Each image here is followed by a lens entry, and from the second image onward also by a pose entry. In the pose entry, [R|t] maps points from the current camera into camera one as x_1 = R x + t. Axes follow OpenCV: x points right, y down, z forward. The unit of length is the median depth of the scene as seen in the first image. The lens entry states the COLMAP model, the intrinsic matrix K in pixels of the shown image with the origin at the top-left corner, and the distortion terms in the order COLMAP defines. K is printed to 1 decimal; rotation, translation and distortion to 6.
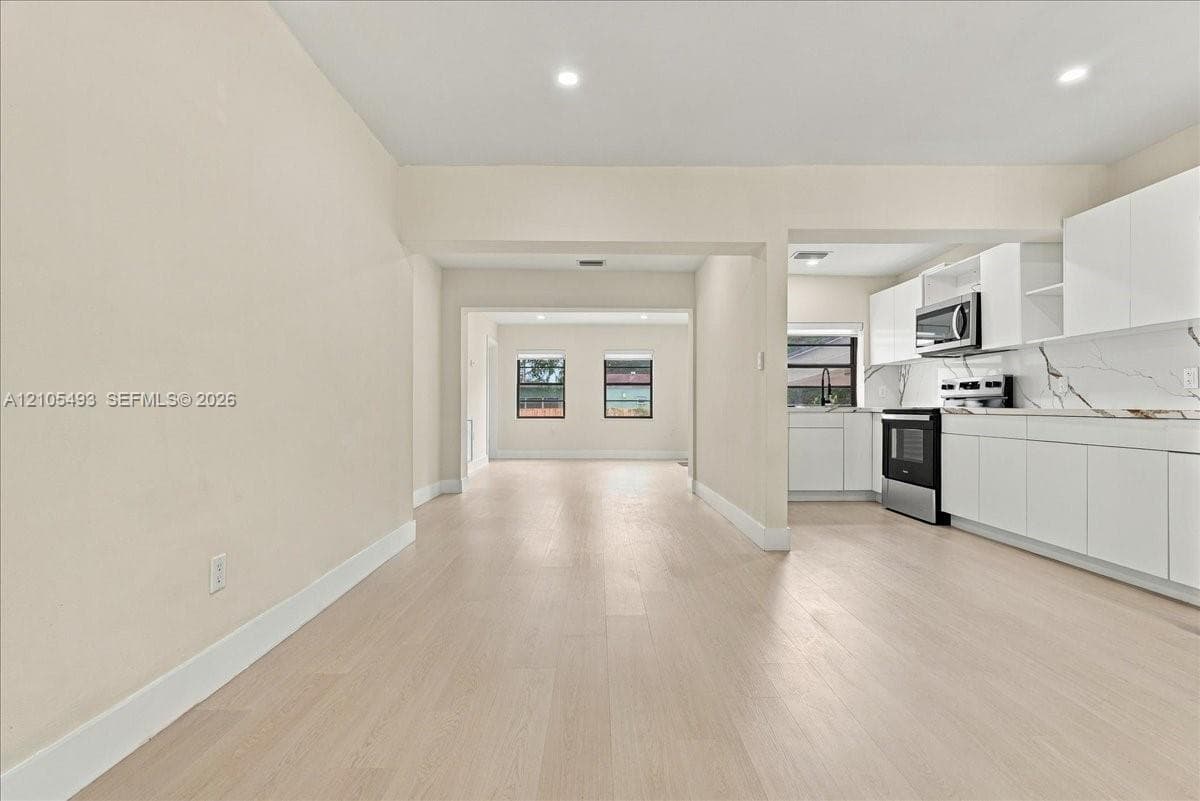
lens RADIAL K [[539.6, 0, 598.3], [0, 539.6, 404.9], [0, 0, 1]] dist [-0.003647, -0.000028]
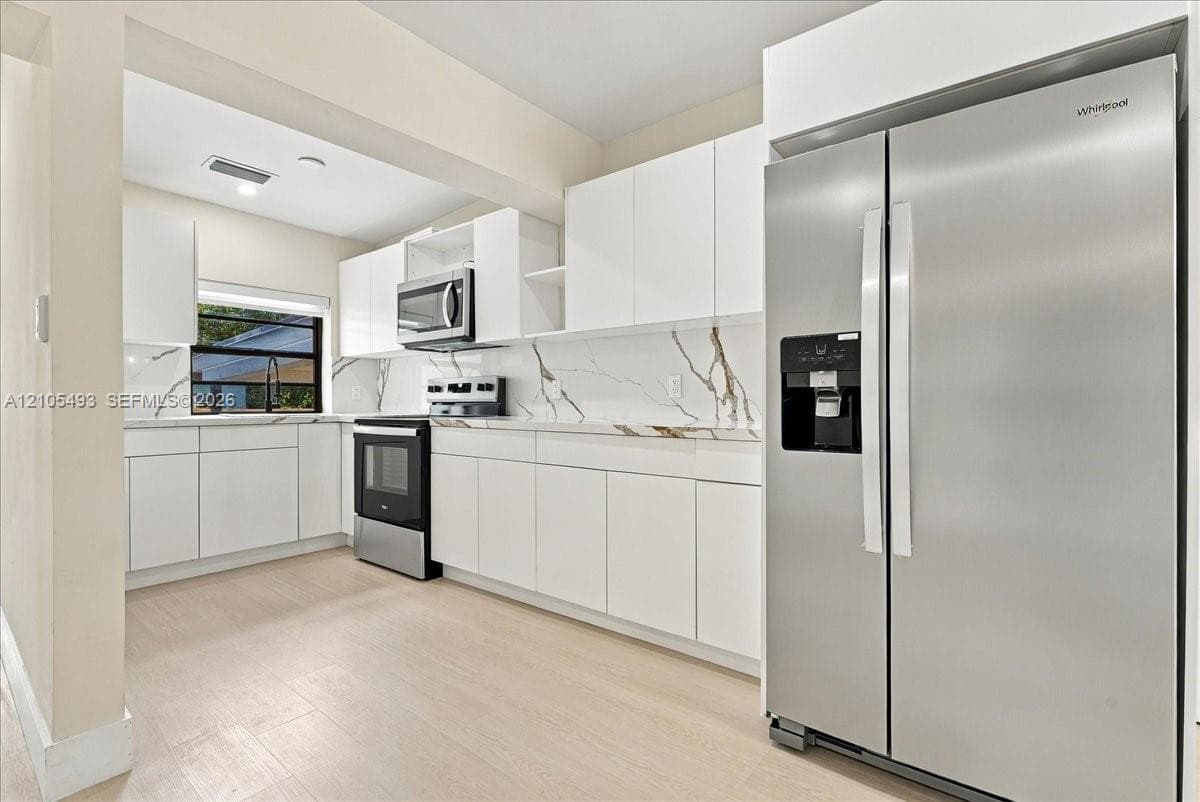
lens RADIAL K [[539.6, 0, 600.3], [0, 539.6, 402.7], [0, 0, 1]] dist [-0.003647, -0.000028]
pose [[0.624515, -0.003632, 0.781004, 0.199190], [0.001799, 0.999993, 0.003212, -0.016549], [-0.781011, -0.000601, 0.624517, 0.346186]]
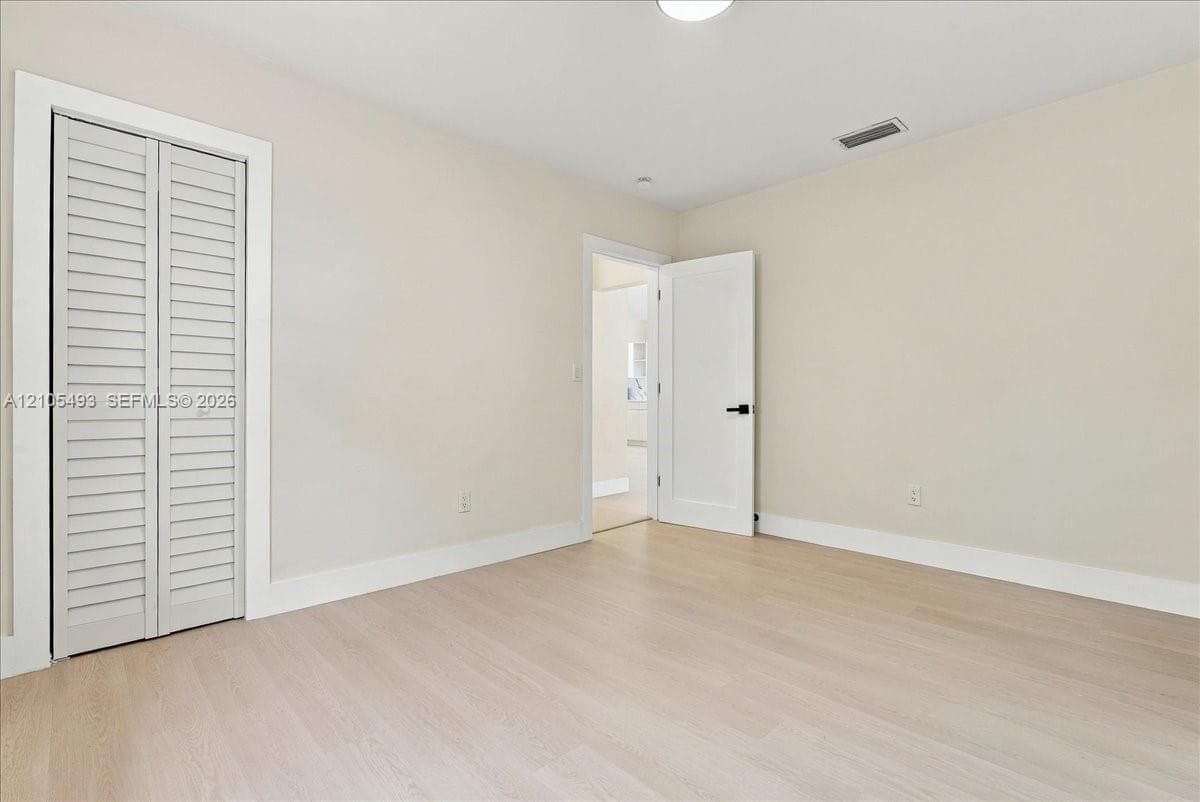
lens RADIAL K [[539.6, 0, 600.9], [0, 539.6, 401.6], [0, 0, 1]] dist [-0.003647, -0.000028]
pose [[0.731173, -0.000094, 0.682193, -1.153134], [-0.002512, 0.999993, 0.002831, 0.008337], [-0.682188, -0.003784, 0.731167, -0.882474]]
